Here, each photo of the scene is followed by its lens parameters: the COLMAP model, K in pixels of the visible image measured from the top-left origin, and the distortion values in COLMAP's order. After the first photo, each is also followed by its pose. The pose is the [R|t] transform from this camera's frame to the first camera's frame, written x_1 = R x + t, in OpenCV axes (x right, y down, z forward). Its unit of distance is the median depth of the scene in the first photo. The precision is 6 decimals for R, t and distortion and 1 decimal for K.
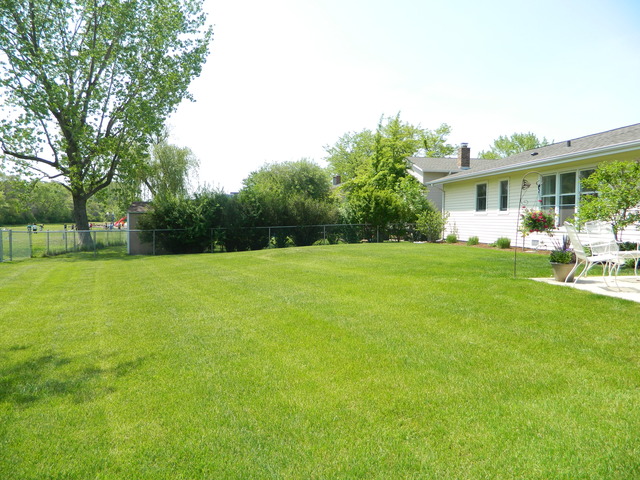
lens RADIAL K [[474.4, 0, 317.2], [0, 474.4, 237.5], [0, 0, 1]] dist [-0.002092, -0.001883]
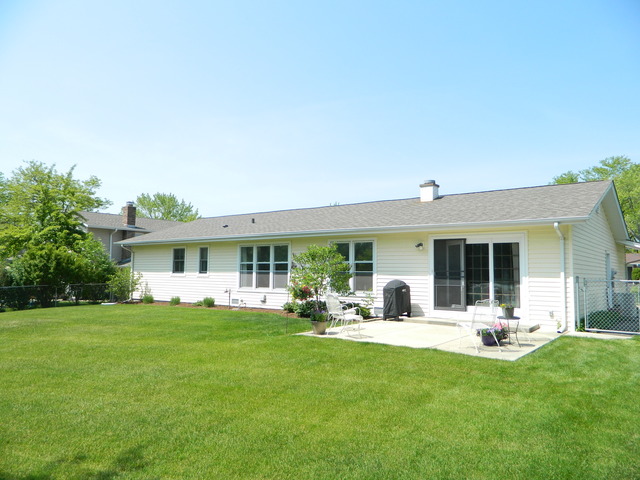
lens RADIAL K [[474.4, 0, 317.2], [0, 474.4, 237.5], [0, 0, 1]] dist [-0.002092, -0.001883]
pose [[0.719227, 0.047178, 0.693172, -0.181305], [0.026675, 0.995081, -0.095405, -0.022750], [-0.694263, 0.087108, 0.714431, -0.018018]]
